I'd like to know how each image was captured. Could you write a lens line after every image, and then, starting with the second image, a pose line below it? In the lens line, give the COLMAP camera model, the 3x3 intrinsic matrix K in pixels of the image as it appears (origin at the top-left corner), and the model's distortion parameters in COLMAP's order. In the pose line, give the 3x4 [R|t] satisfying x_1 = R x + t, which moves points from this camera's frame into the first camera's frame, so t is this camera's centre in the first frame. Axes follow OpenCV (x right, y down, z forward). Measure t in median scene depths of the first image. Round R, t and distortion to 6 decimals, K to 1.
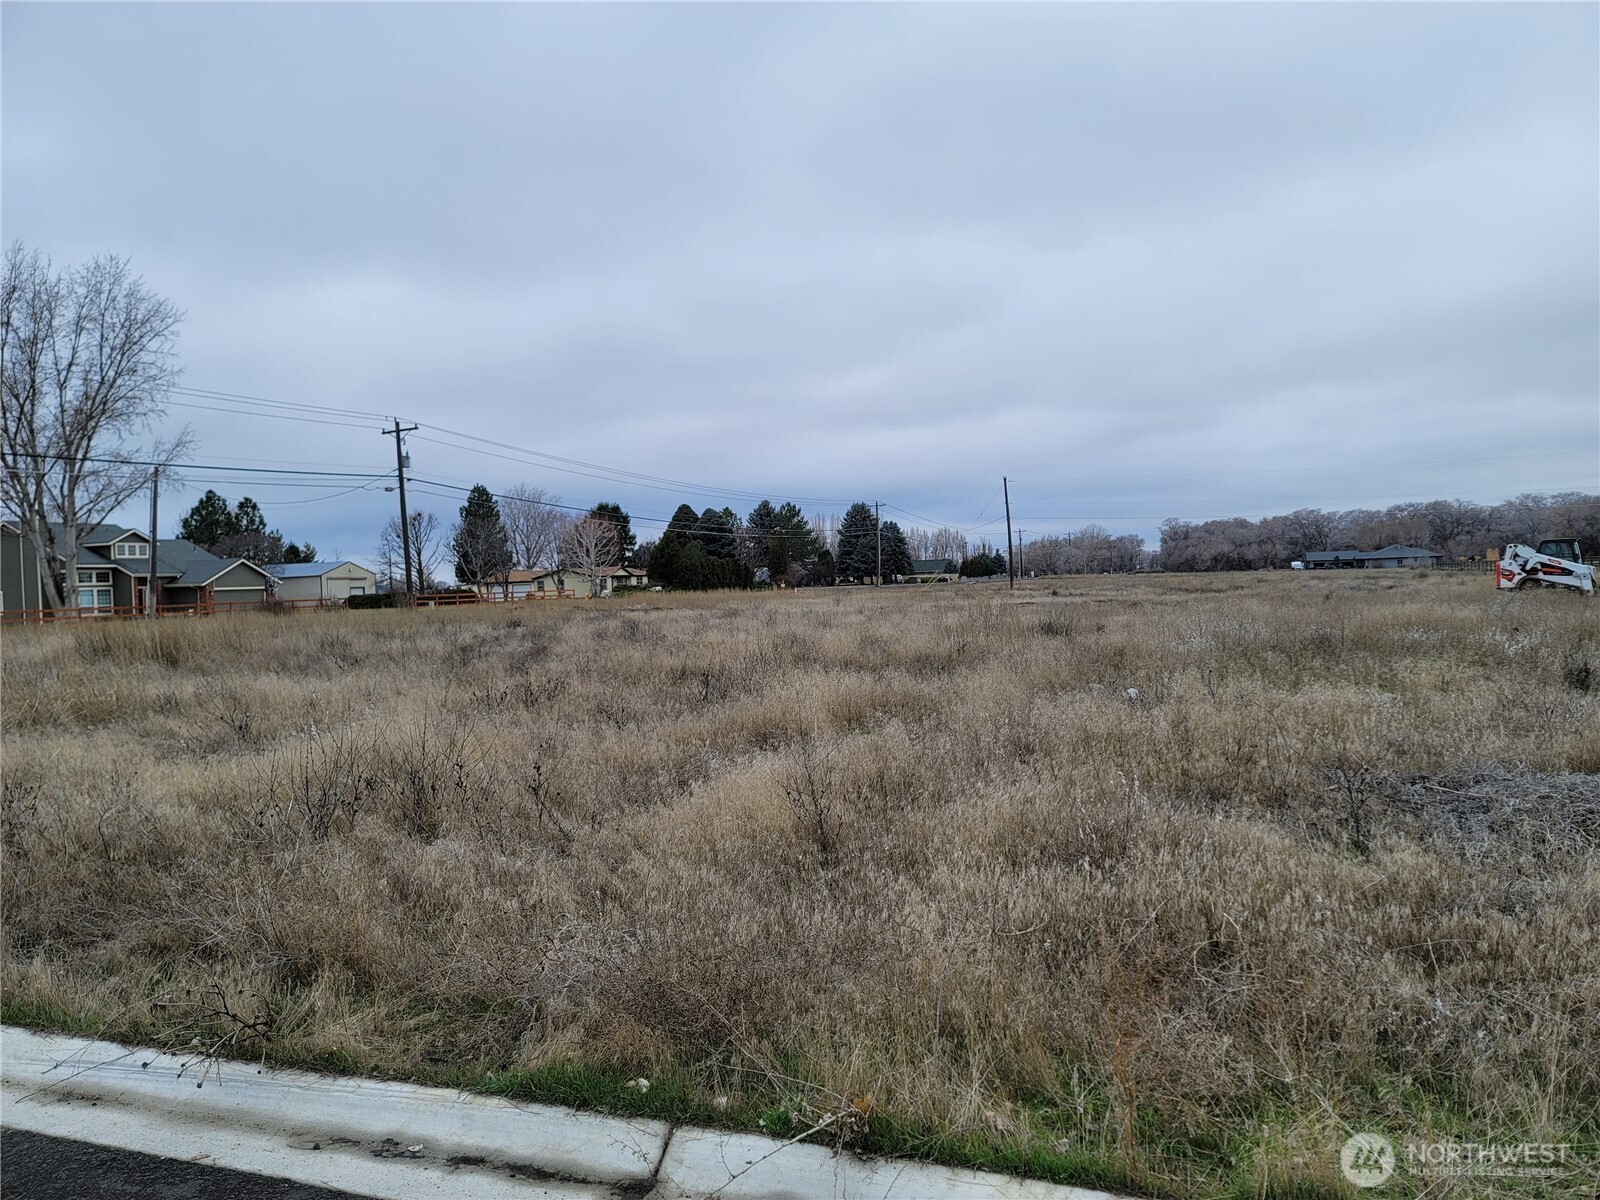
lens RADIAL K [[1170.4, 0, 794.9], [0, 1170.4, 599.1], [0, 0, 1]] dist [0.090123, -0.067588]
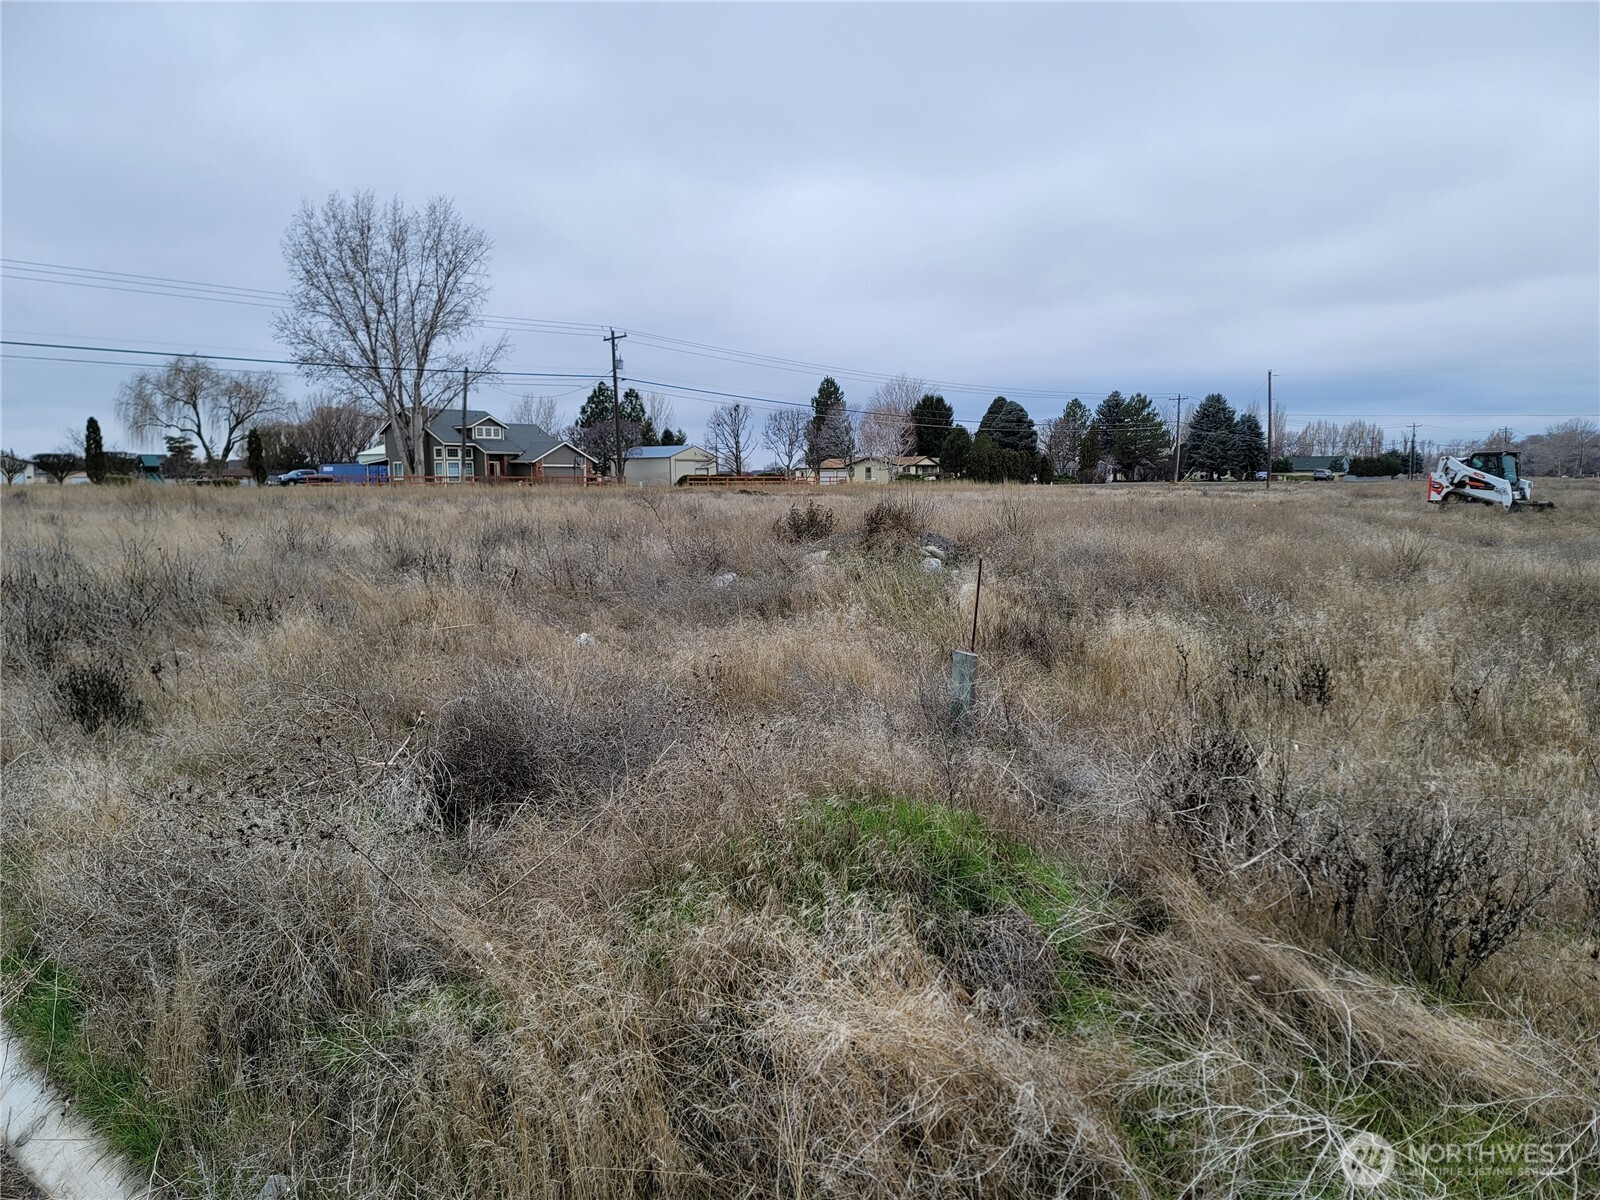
lens RADIAL K [[1170.4, 0, 802.2], [0, 1170.4, 603.0], [0, 0, 1]] dist [0.090123, -0.067588]
pose [[0.933694, 0.071728, -0.350815, 0.203599], [-0.037199, 0.993860, 0.104200, -0.003859], [0.356135, -0.084241, 0.930630, -0.055454]]
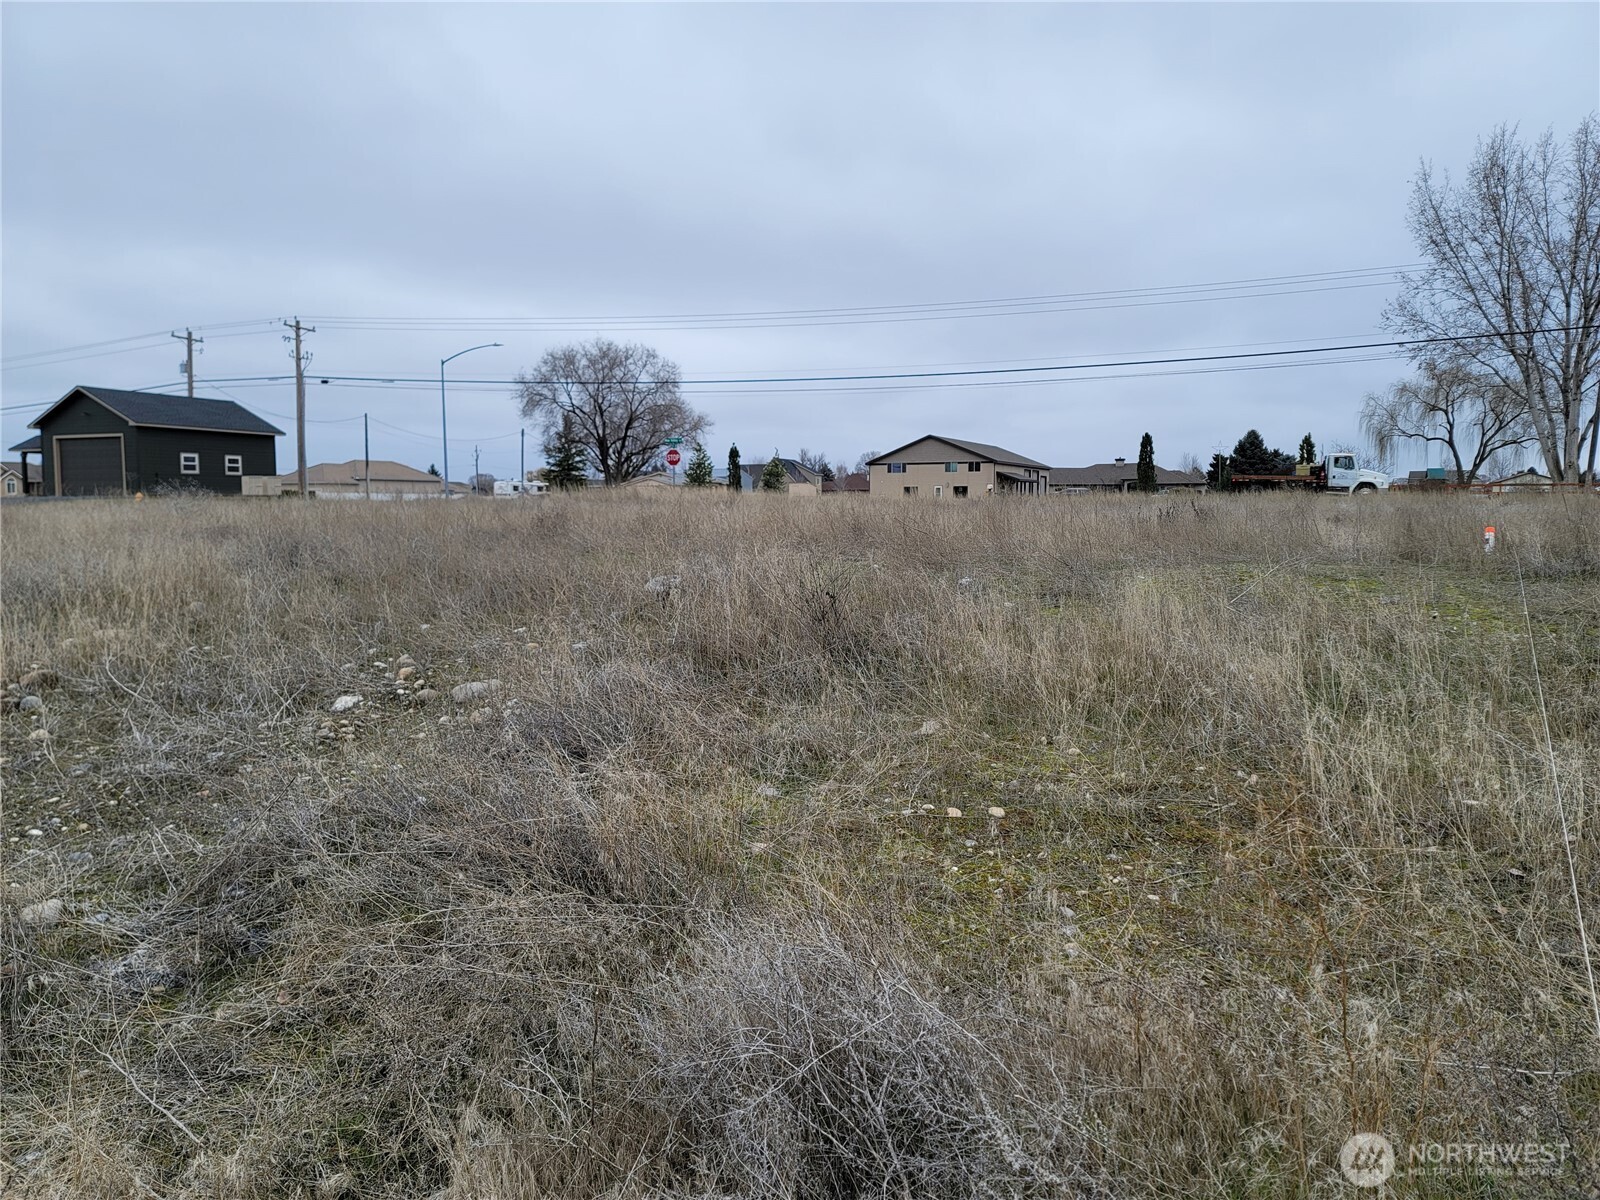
lens RADIAL K [[1170.4, 0, 806.4], [0, 1170.4, 594.1], [0, 0, 1]] dist [0.090123, -0.067588]
pose [[-0.013104, 0.115069, -0.993271, 0.310459], [-0.012737, 0.993257, 0.115235, -0.006913], [0.999833, 0.014161, -0.011550, 0.311390]]
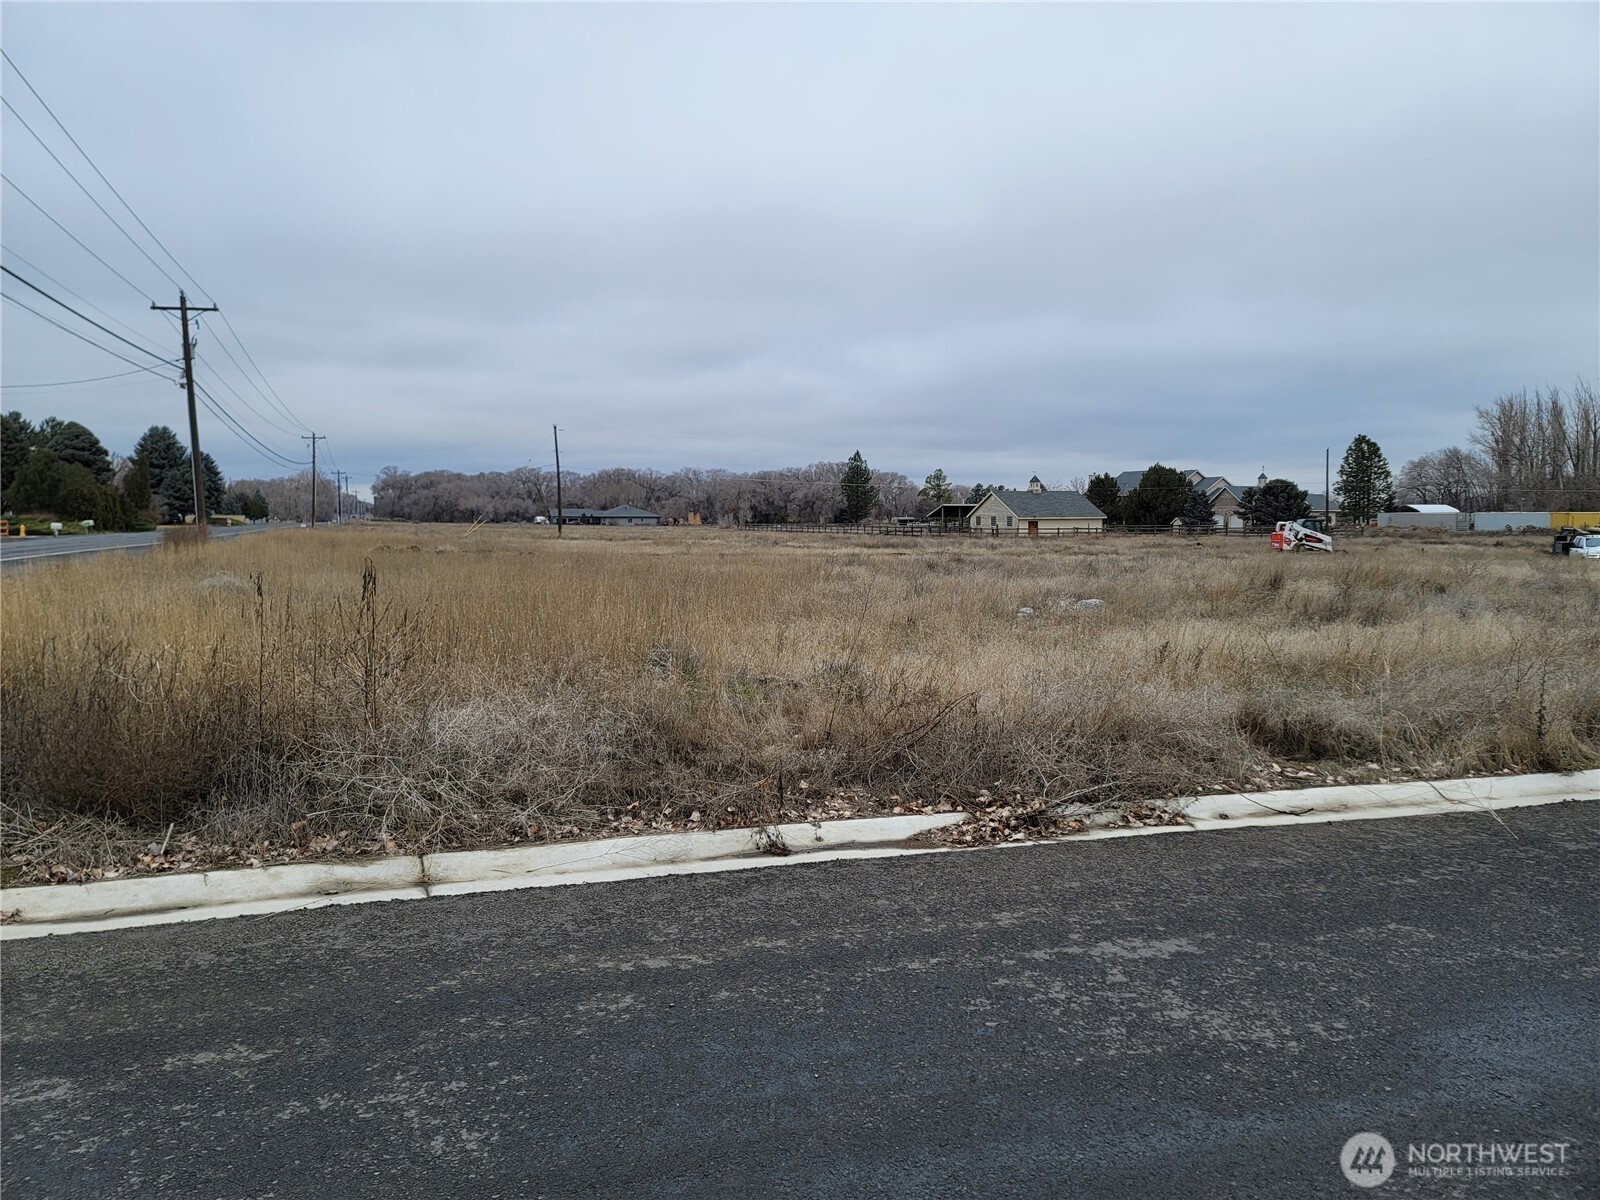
lens RADIAL K [[1170.4, 0, 800.9], [0, 1170.4, 602.3], [0, 0, 1]] dist [0.090123, -0.067588]
pose [[0.786603, -0.003676, 0.617448, -0.352829], [-0.024488, 0.999010, 0.037145, 0.006951], [-0.616973, -0.044339, 0.785735, 0.093991]]
